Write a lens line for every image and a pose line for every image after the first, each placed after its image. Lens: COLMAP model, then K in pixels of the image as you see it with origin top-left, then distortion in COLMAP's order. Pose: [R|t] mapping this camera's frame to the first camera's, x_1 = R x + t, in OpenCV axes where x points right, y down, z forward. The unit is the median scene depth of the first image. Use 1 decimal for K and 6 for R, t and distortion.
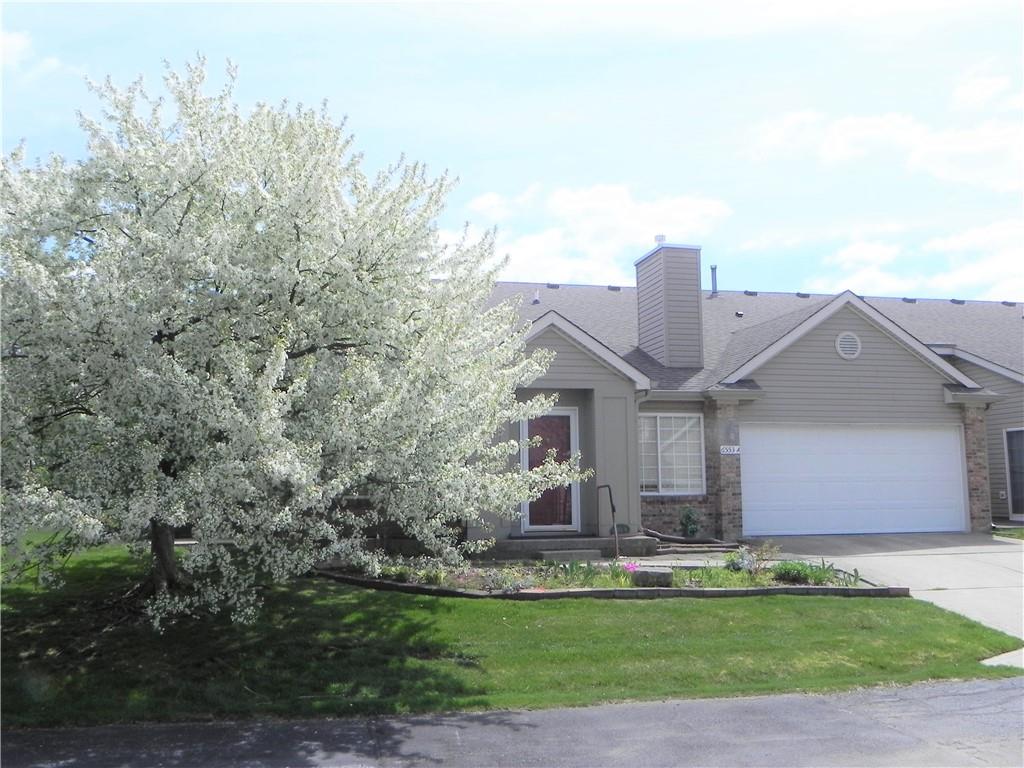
lens RADIAL K [[975.9, 0, 512.0], [0, 975.9, 384.0], [0, 0, 1]] dist [0.001224, 0.001268]
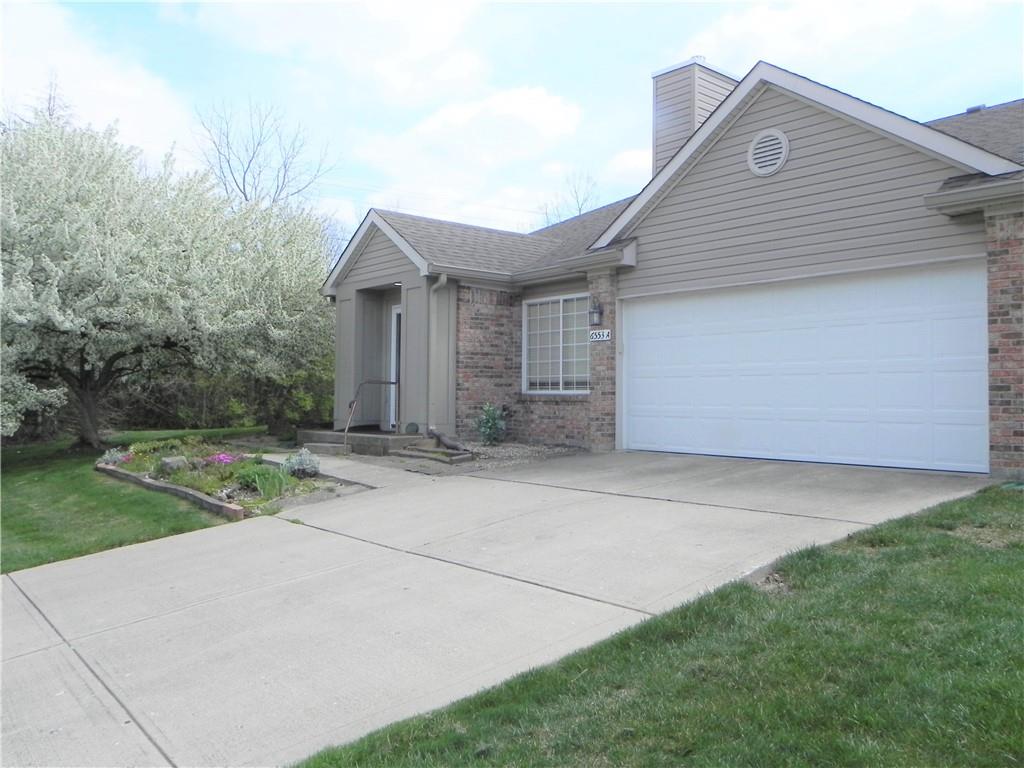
lens RADIAL K [[833.8, 0, 512.0], [0, 833.8, 384.0], [0, 0, 1]] dist [-0.014219, -0.002045]
pose [[0.451906, -0.002688, -0.892061, 0.770096], [0.085897, 0.995480, 0.040515, 0.072718], [0.887920, -0.094934, 0.450094, 0.640718]]
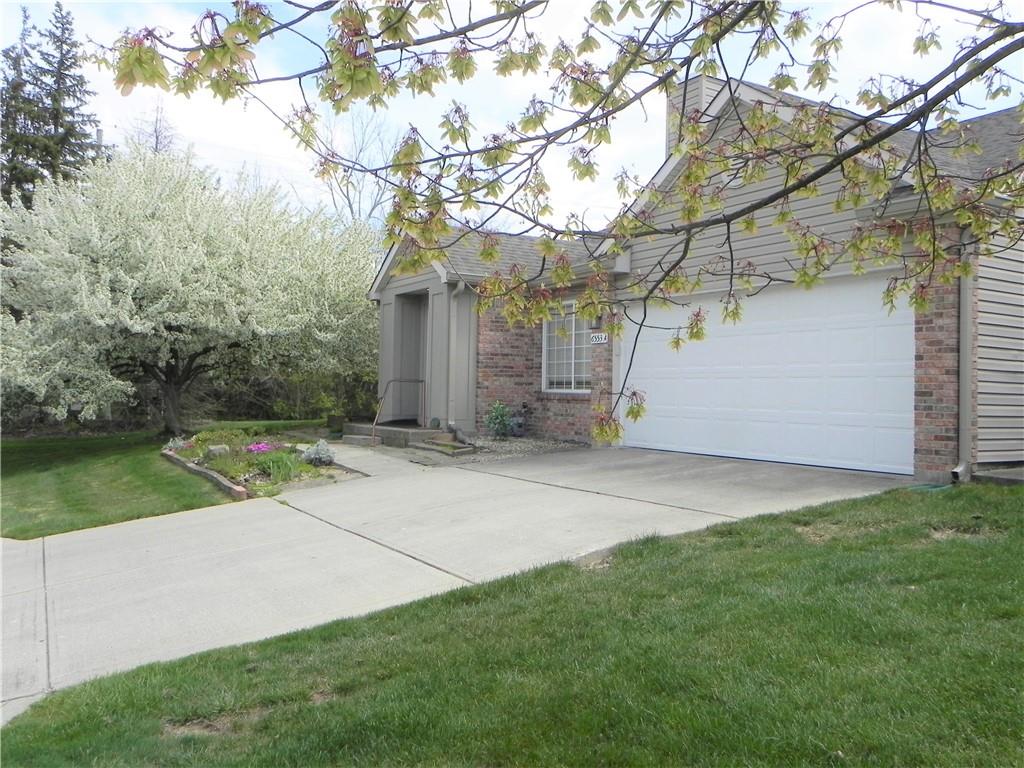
lens RADIAL K [[833.8, 0, 512.0], [0, 833.8, 384.0], [0, 0, 1]] dist [-0.014219, -0.002045]
pose [[0.316867, 0.006536, -0.948447, 0.852242], [0.083170, 0.995933, 0.034650, 0.074917], [0.944816, -0.089862, 0.315035, 0.708712]]
